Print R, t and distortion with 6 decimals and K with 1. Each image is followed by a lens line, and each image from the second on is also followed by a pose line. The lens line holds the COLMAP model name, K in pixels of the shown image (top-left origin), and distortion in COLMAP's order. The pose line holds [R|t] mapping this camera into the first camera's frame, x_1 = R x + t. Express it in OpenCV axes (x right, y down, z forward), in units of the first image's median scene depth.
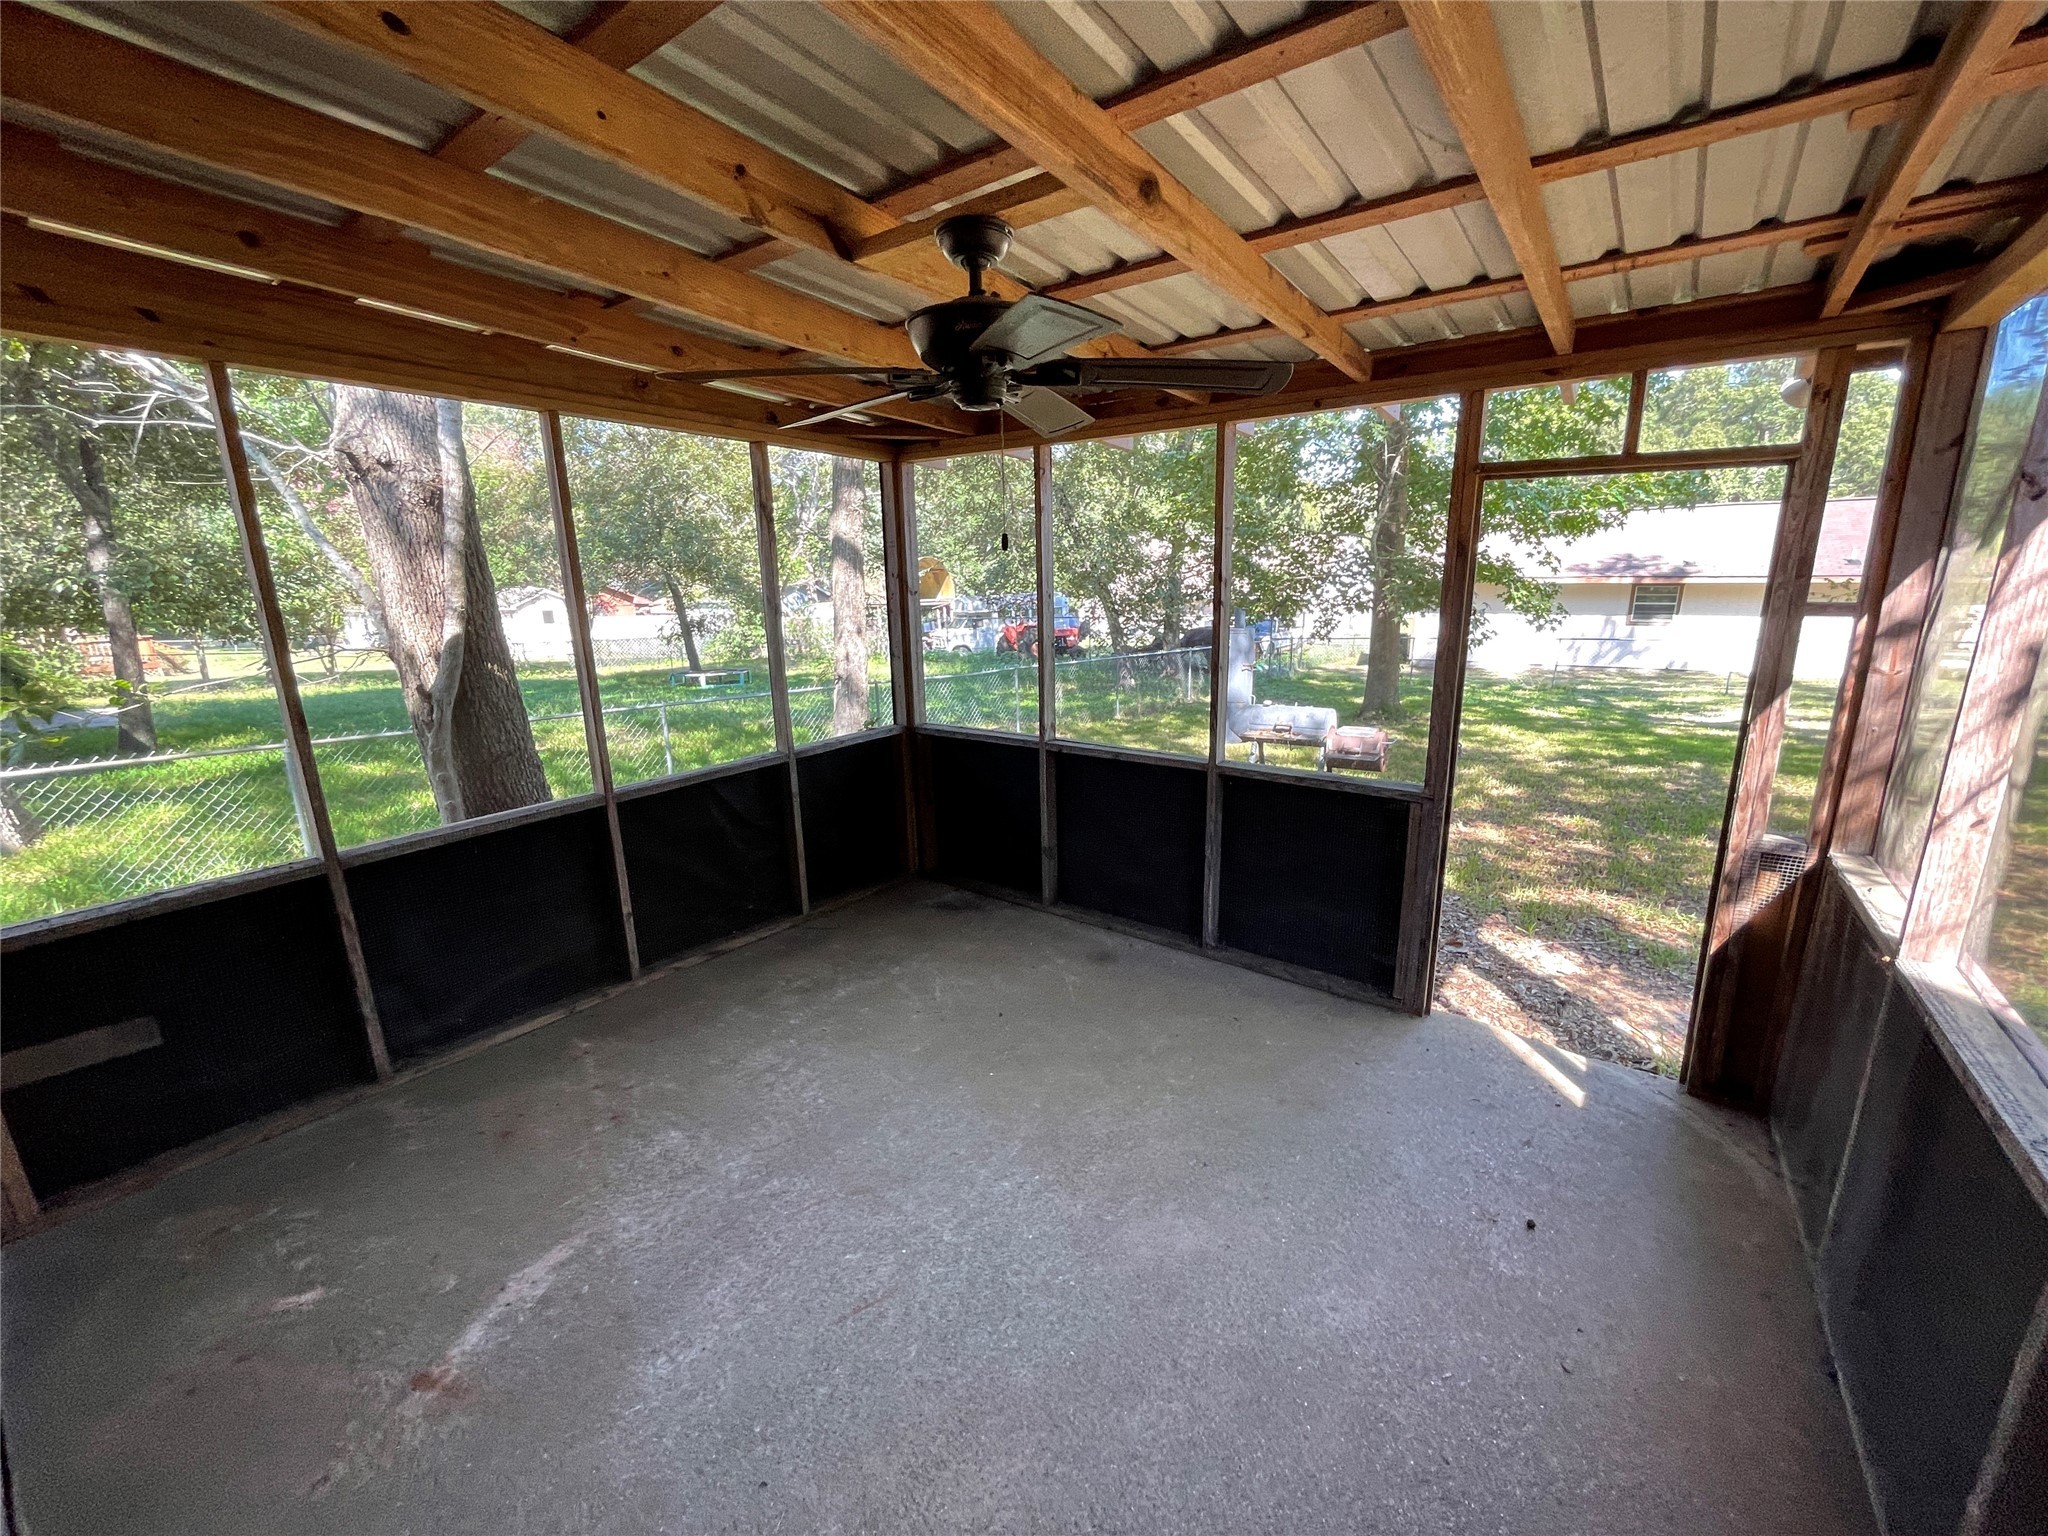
lens RADIAL K [[839.8, 0, 1021.7], [0, 839.8, 764.2], [0, 0, 1]] dist [0.002223, 0.000242]
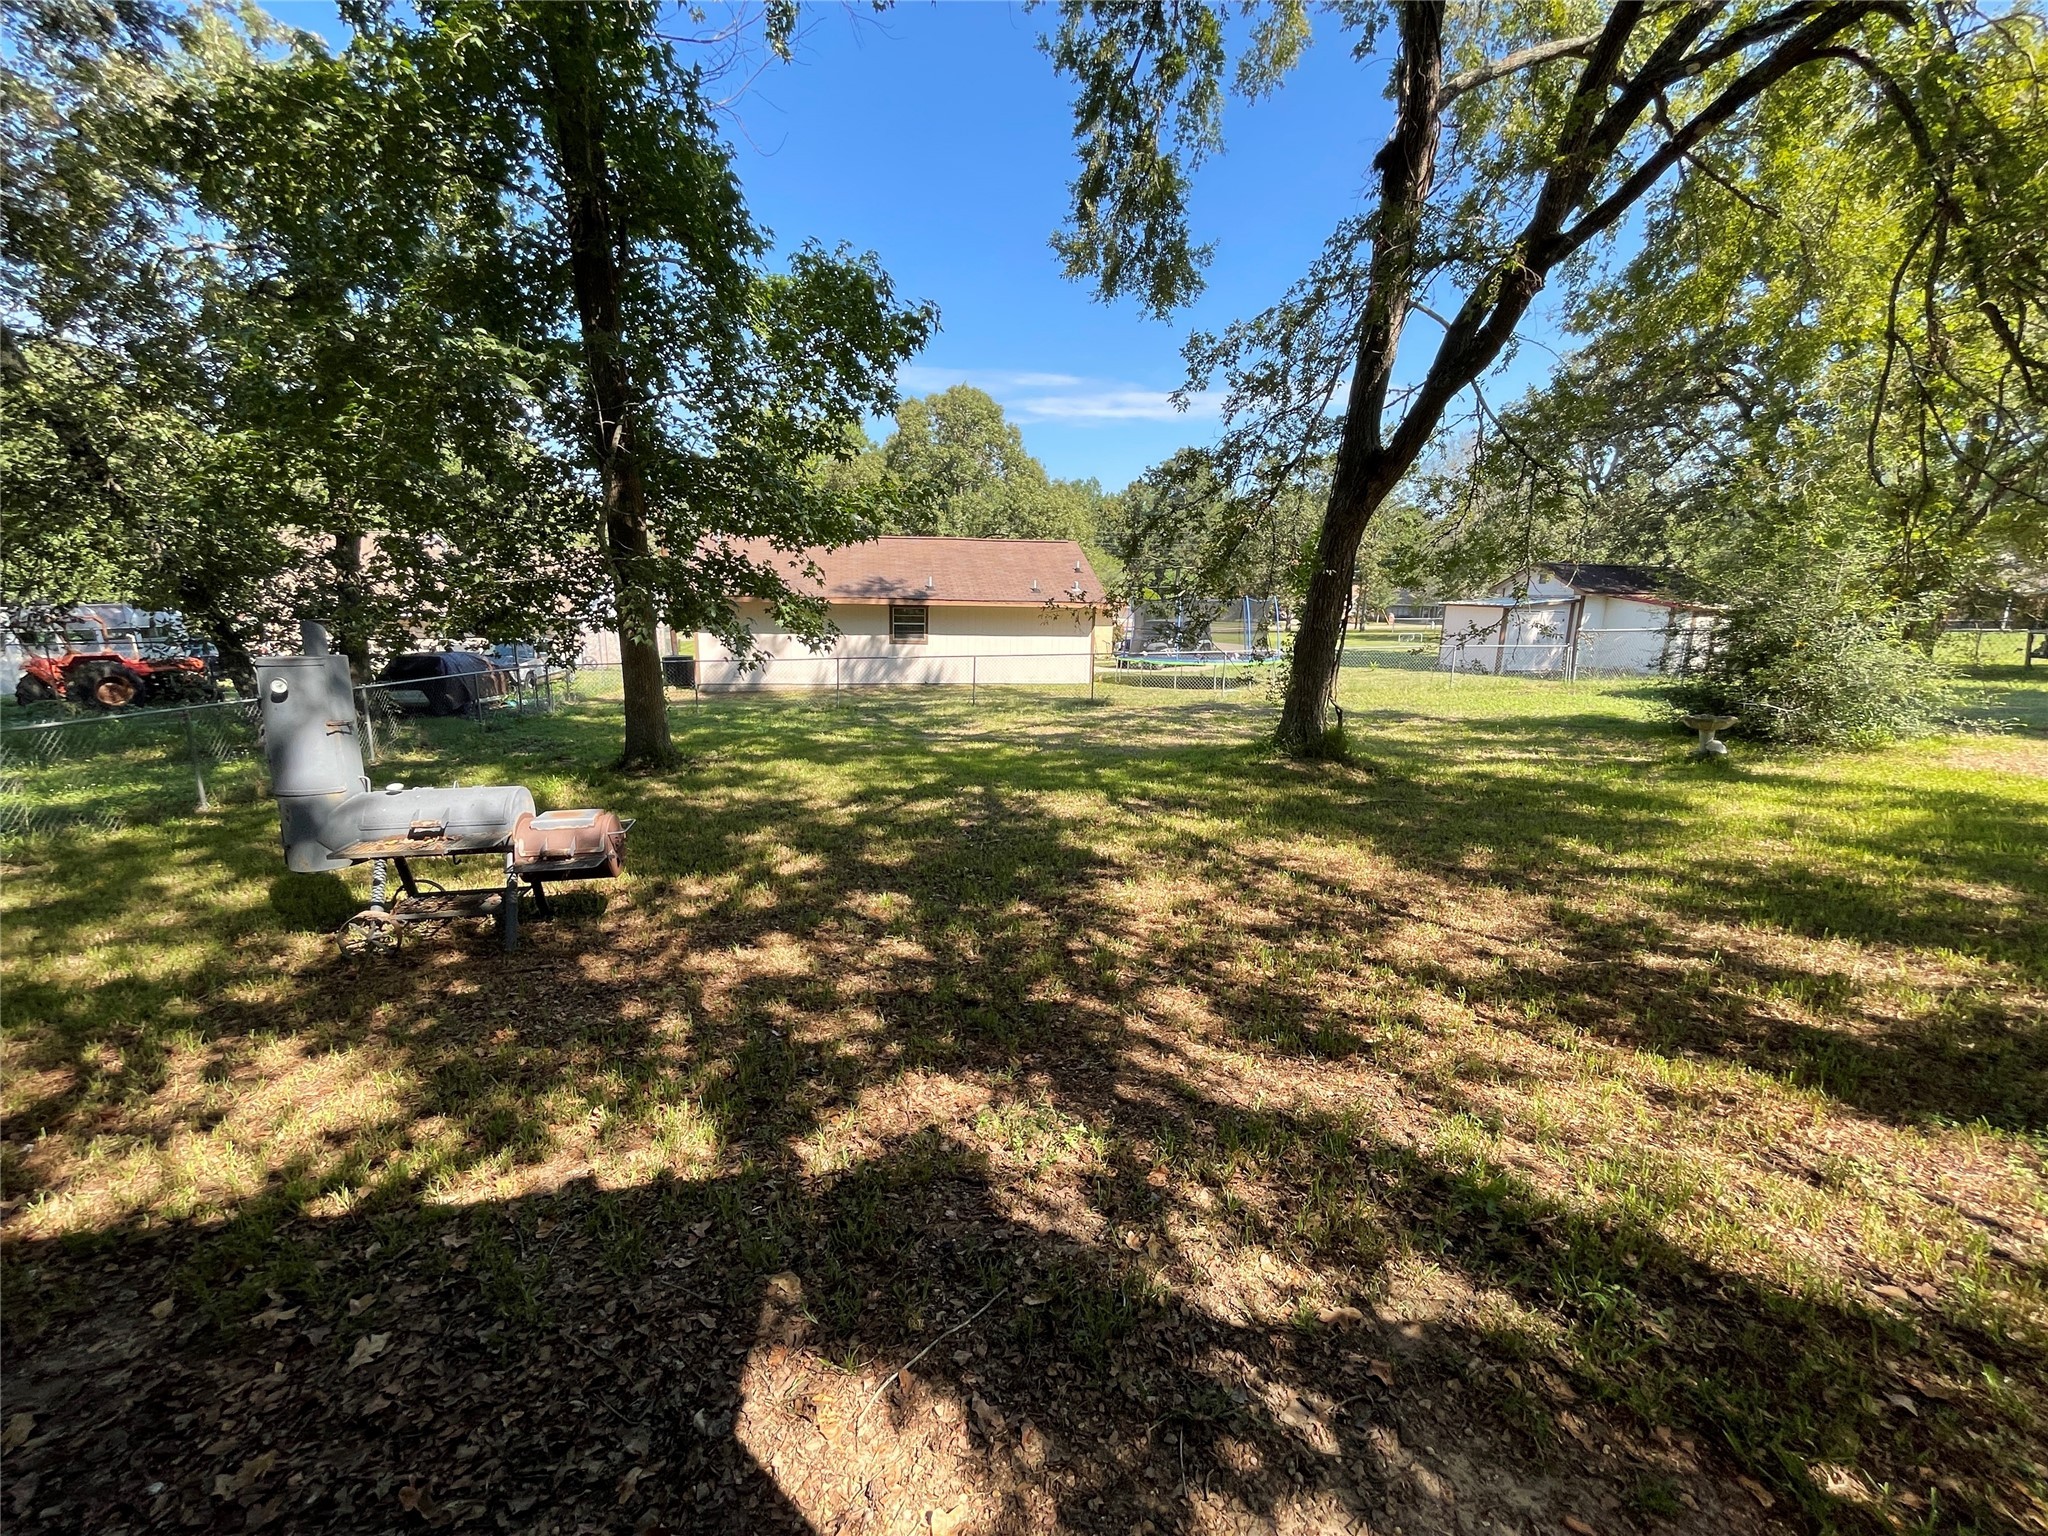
lens RADIAL K [[839.8, 0, 1021.2], [0, 839.8, 764.6], [0, 0, 1]] dist [0.002223, 0.000242]
pose [[0.713145, -0.112671, 0.691903, 0.147648], [0.129764, 0.991159, 0.027655, -0.036499], [-0.688901, 0.070062, 0.721461, 0.223437]]
